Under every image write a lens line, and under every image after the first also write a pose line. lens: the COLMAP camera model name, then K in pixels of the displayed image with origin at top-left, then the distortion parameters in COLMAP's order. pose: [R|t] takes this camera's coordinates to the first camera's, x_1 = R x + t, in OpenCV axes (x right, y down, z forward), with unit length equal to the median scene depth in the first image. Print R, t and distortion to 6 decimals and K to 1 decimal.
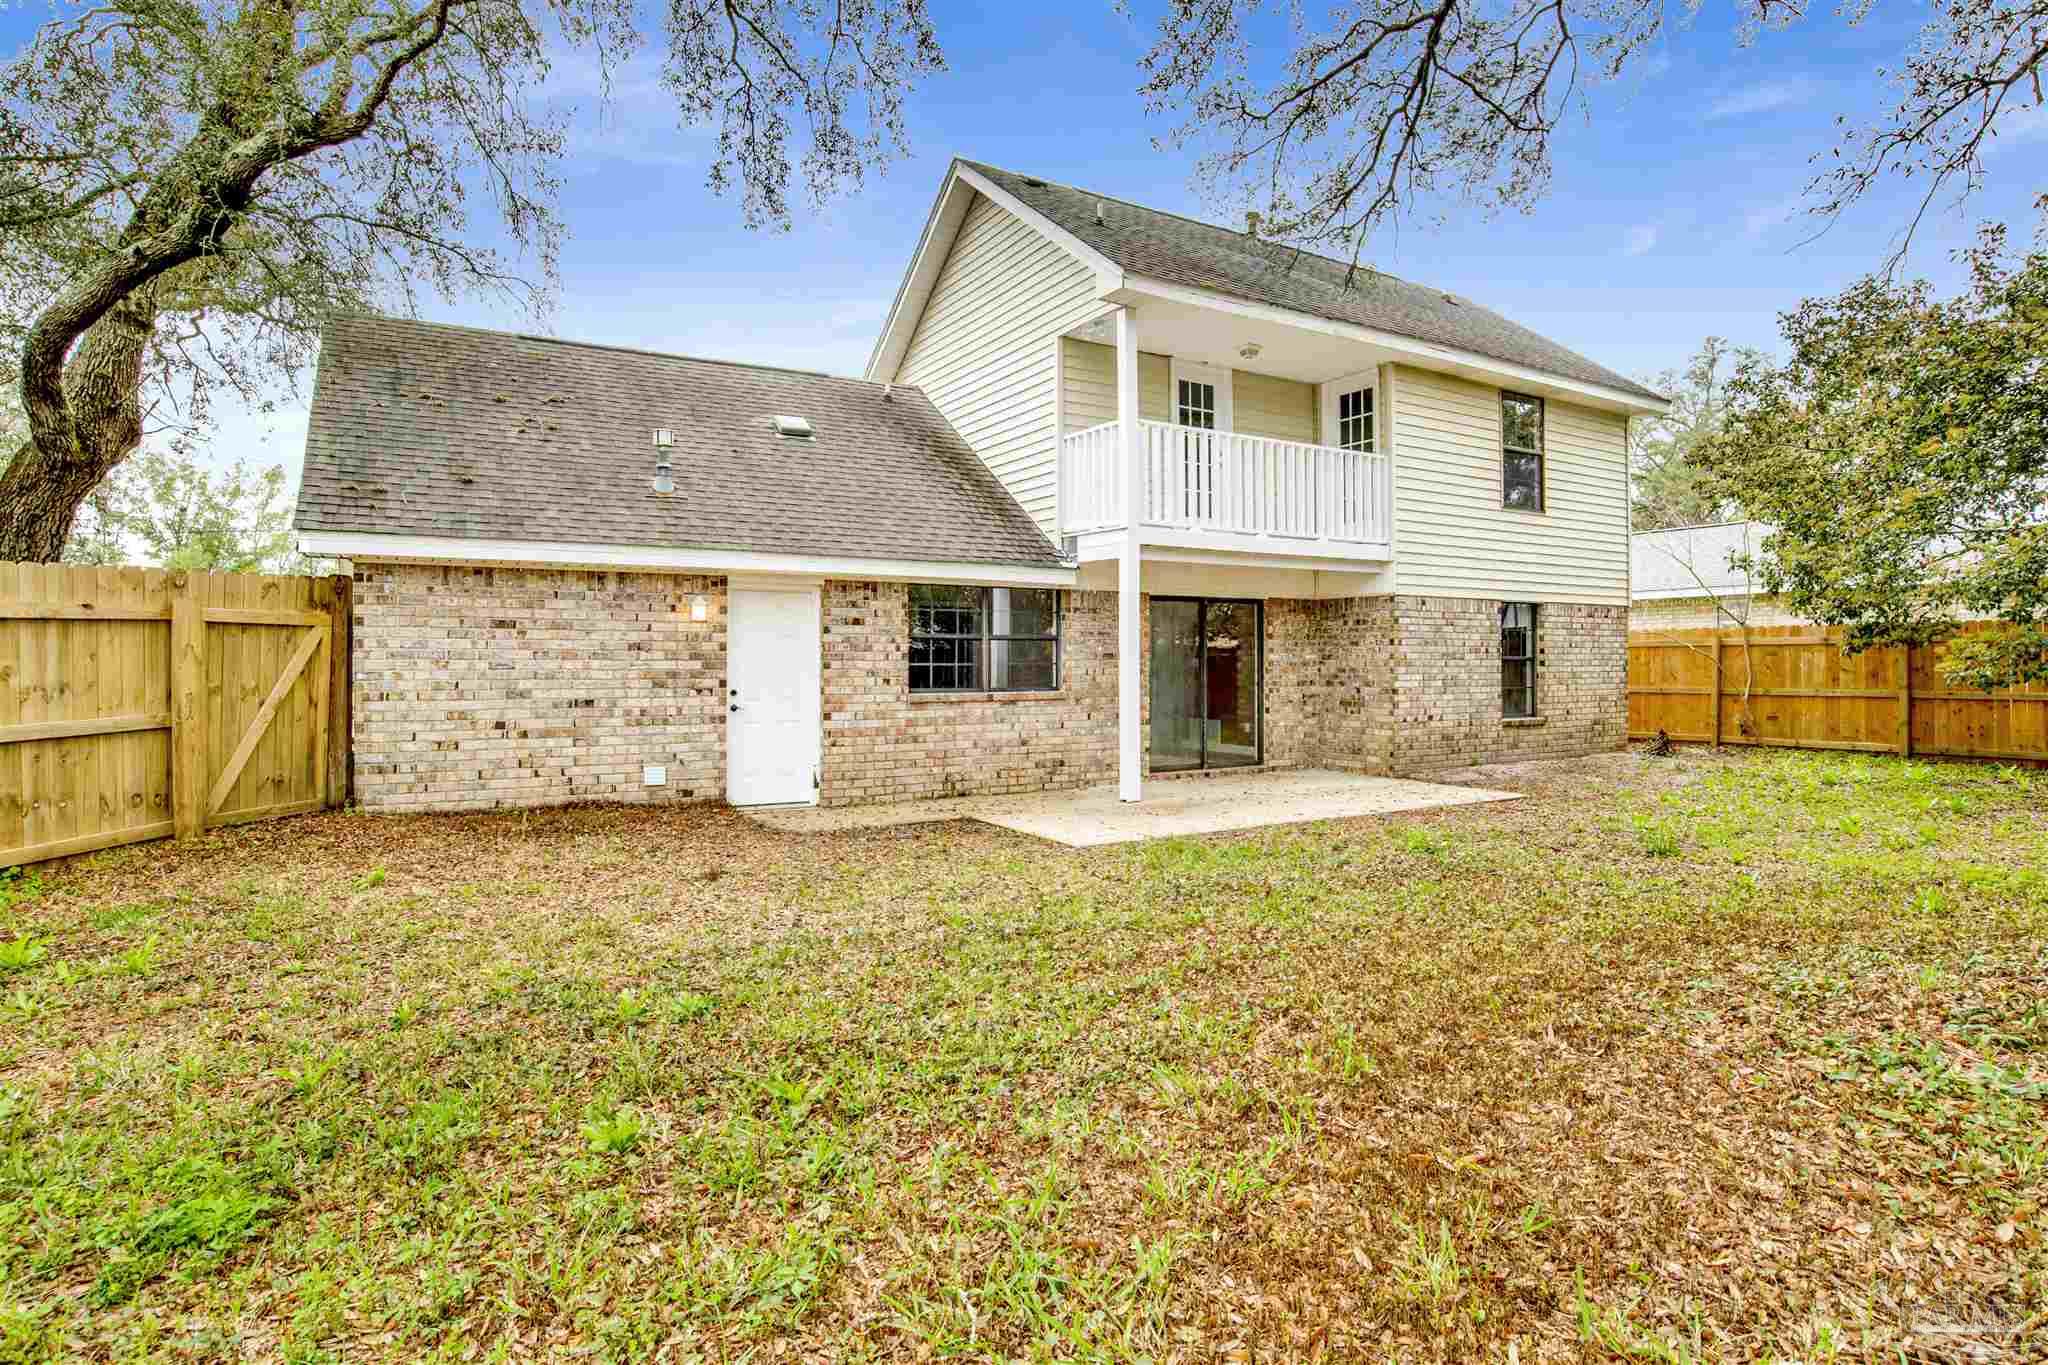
lens RADIAL K [[1073.7, 0, 1014.9], [0, 1073.7, 663.8], [0, 0, 1]] dist [-0.067747, 0.023696]
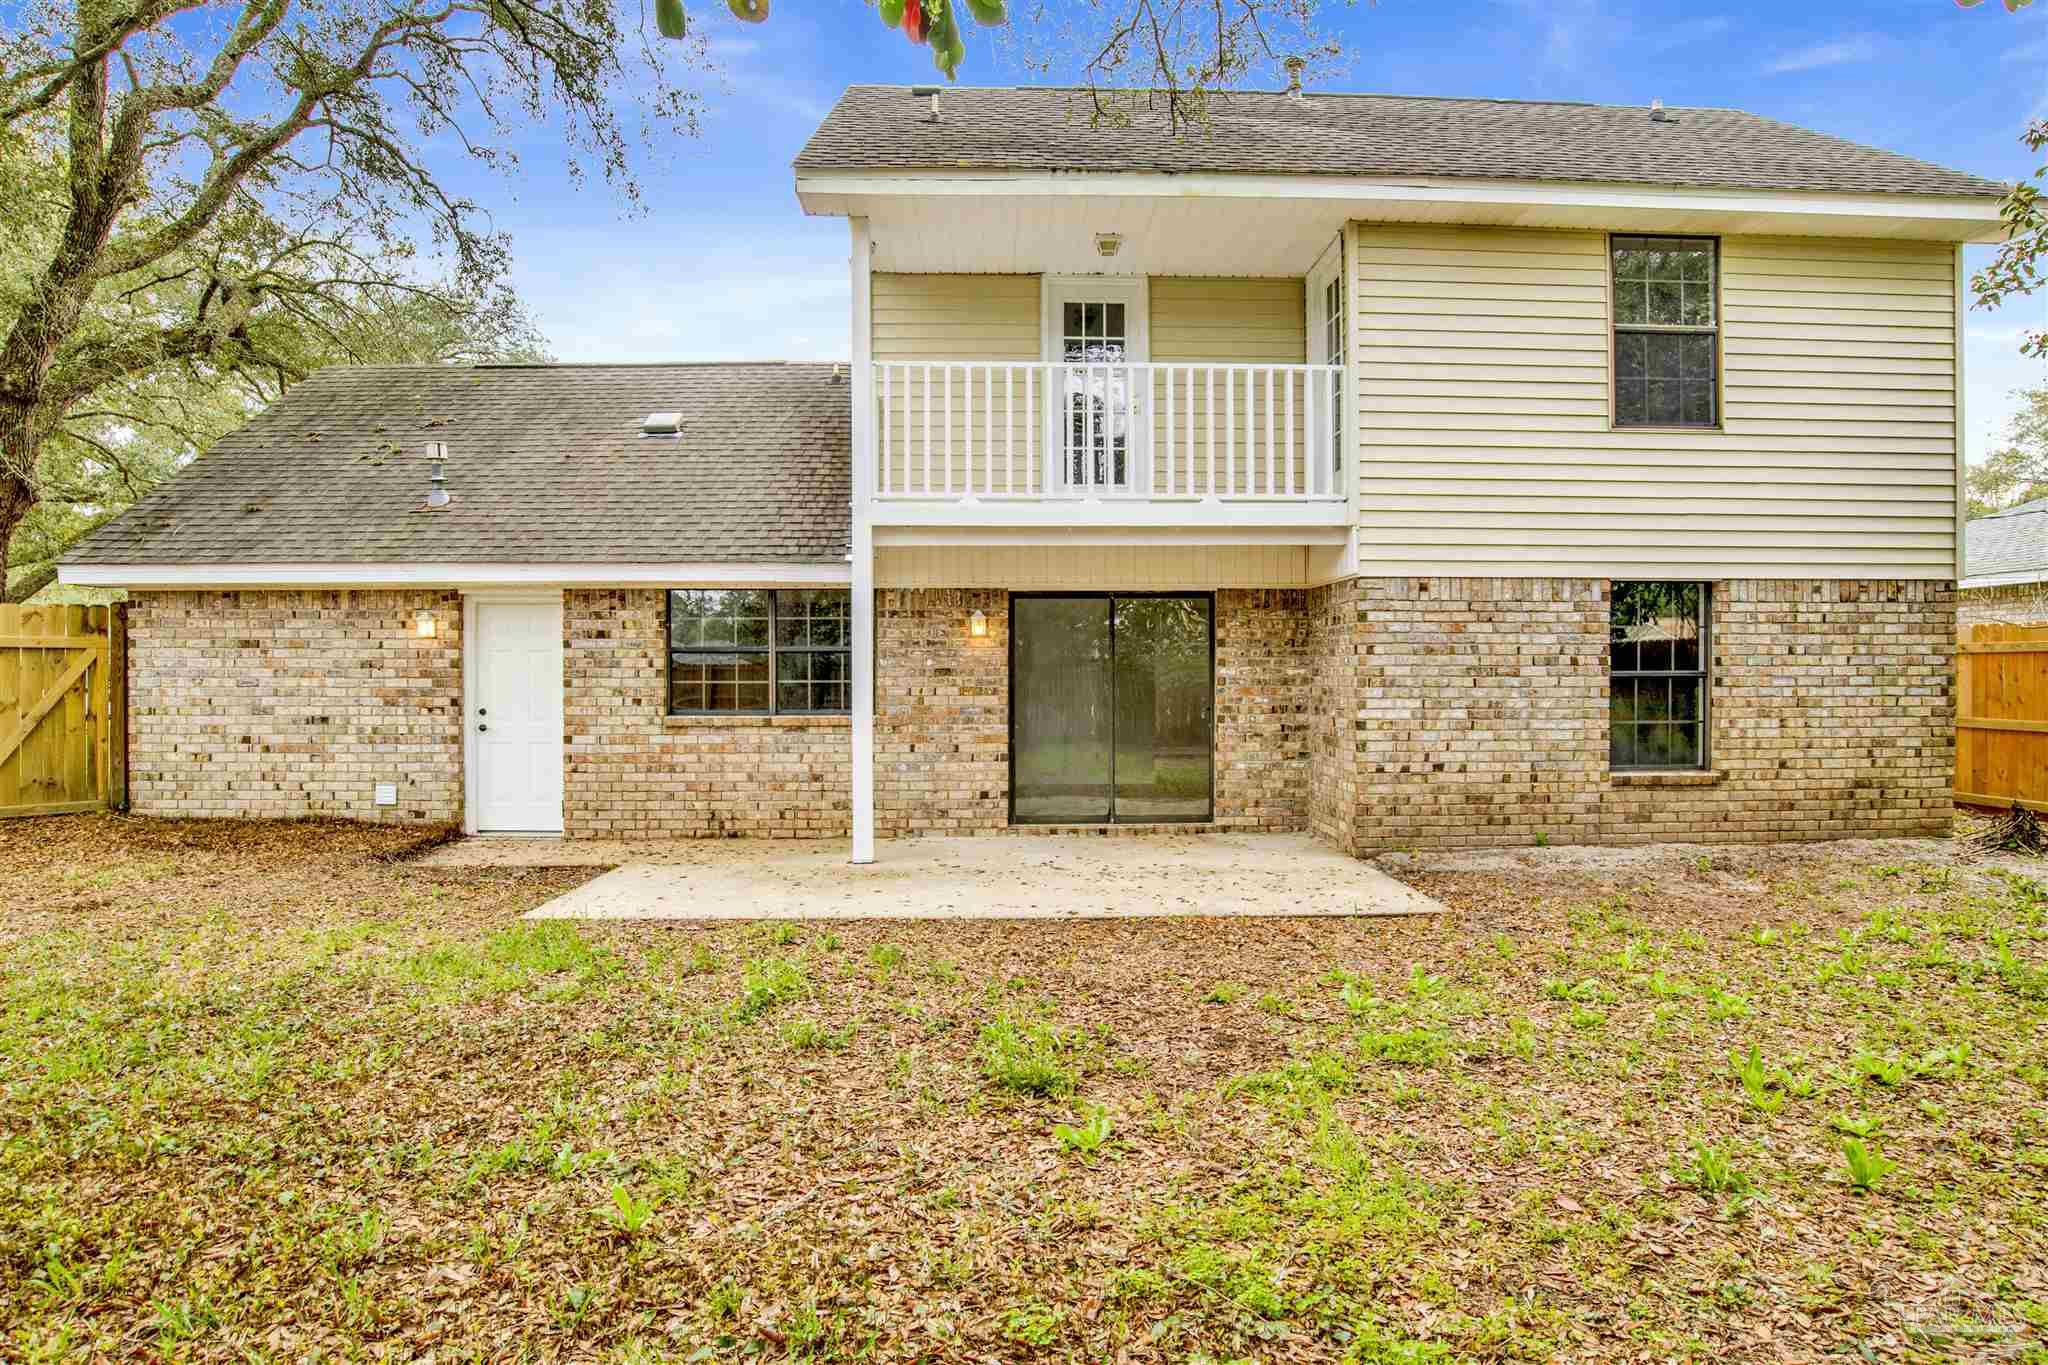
lens RADIAL K [[1073.7, 0, 999.4], [0, 1073.7, 687.4], [0, 0, 1]] dist [-0.067747, 0.023696]
pose [[0.875316, 0.006331, -0.483509, 0.554829], [-0.000199, 0.999919, 0.012732, -0.006240], [0.483551, -0.011048, 0.875247, 0.372132]]
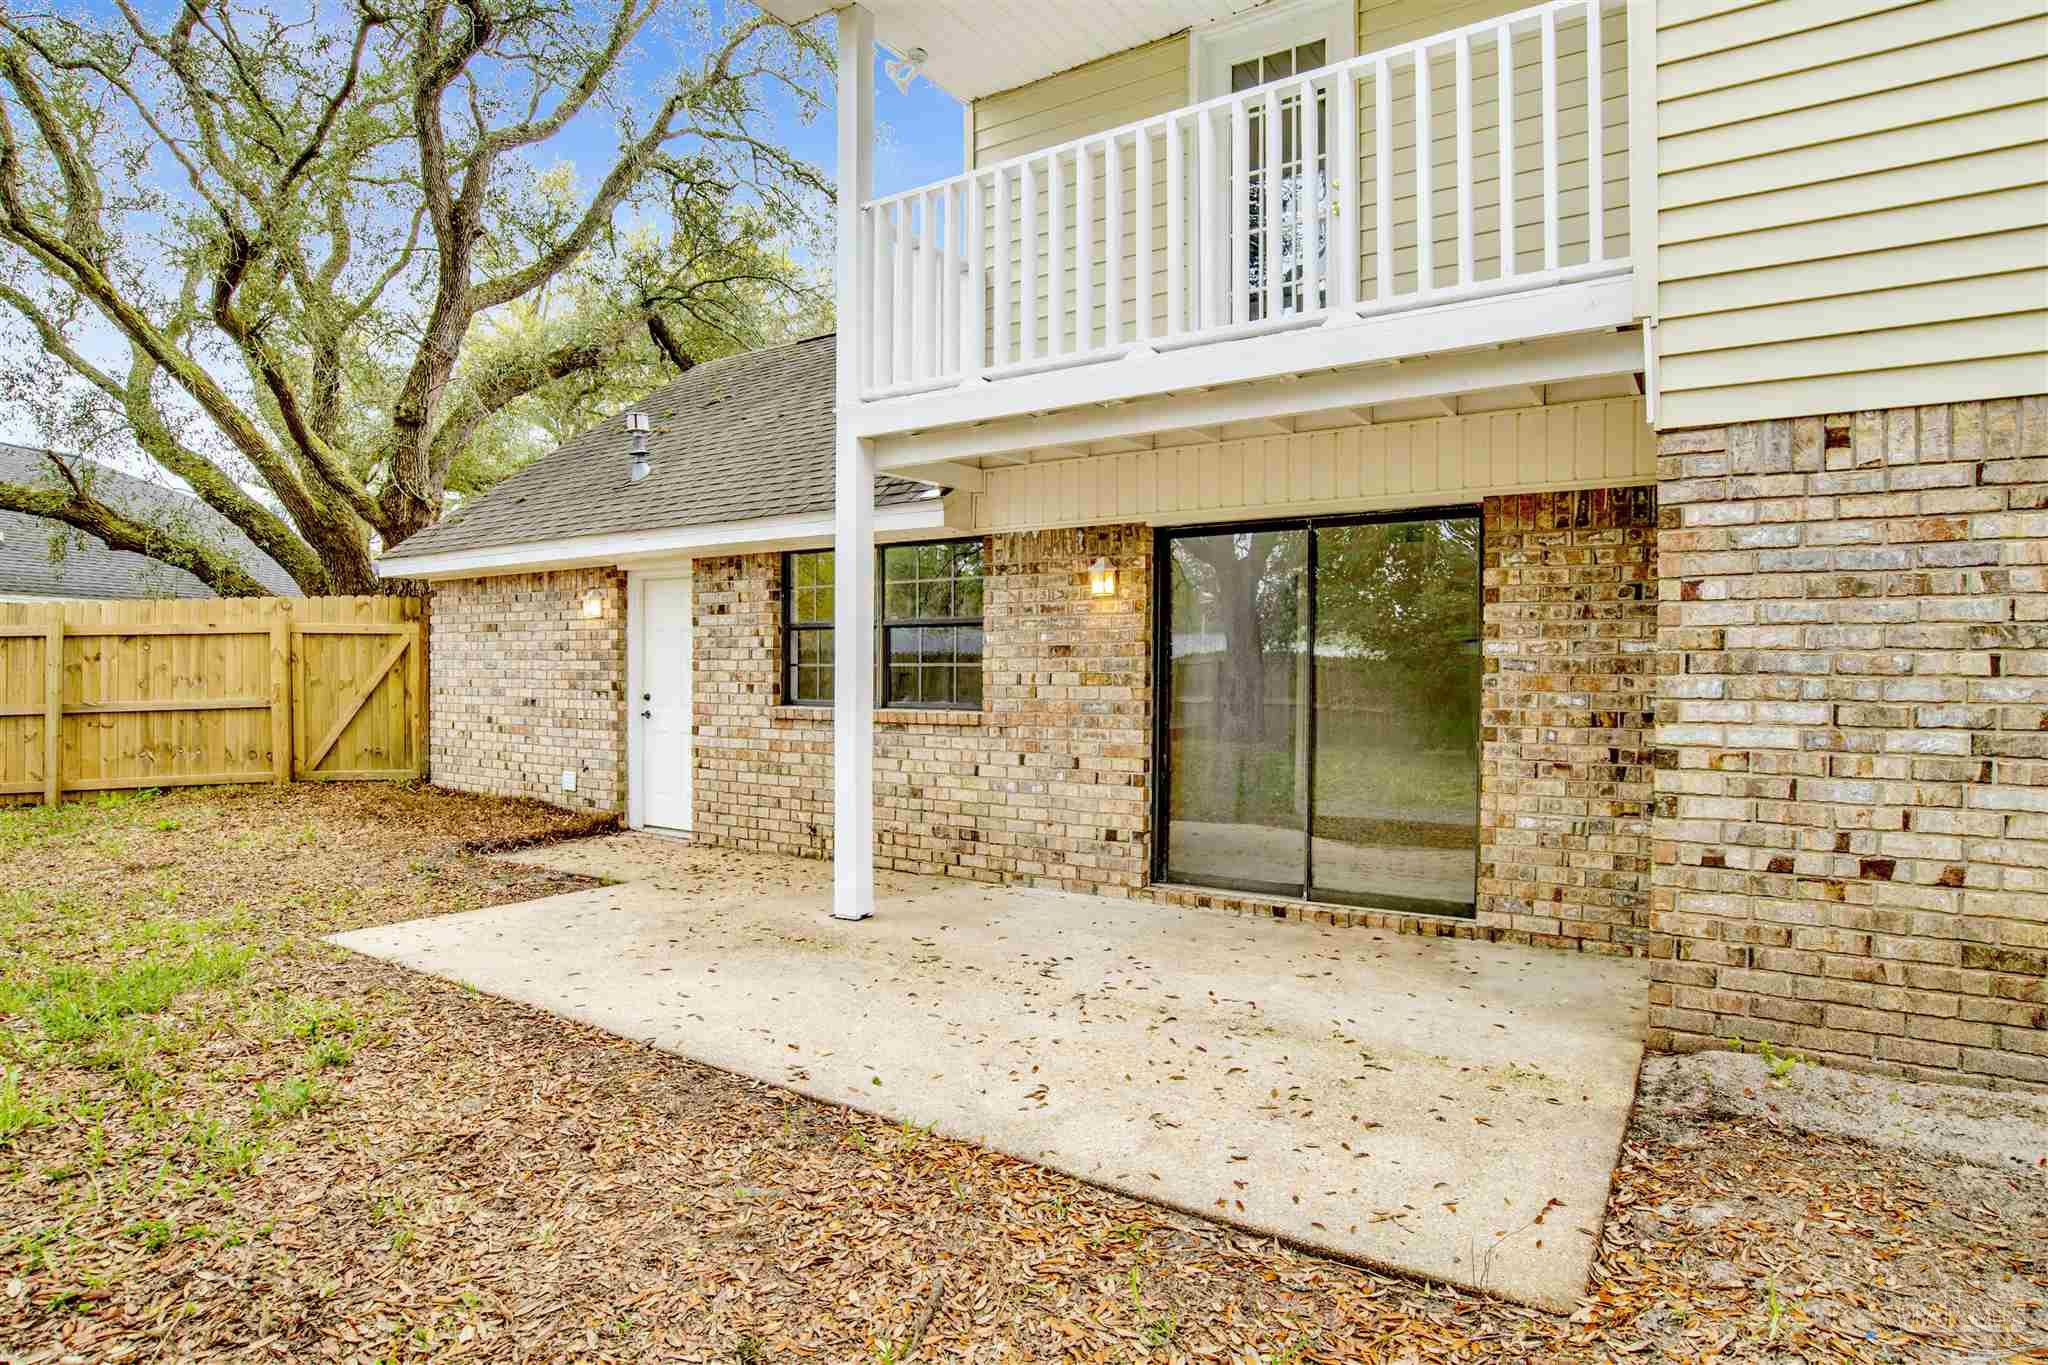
lens RADIAL K [[1073.7, 0, 1044.7], [0, 1073.7, 688.1], [0, 0, 1]] dist [-0.067747, 0.023696]
pose [[0.463119, 0.017313, -0.886127, 0.619780], [-0.005492, 0.999846, 0.016664, 0.003123], [0.886279, -0.002851, 0.463143, 0.824908]]
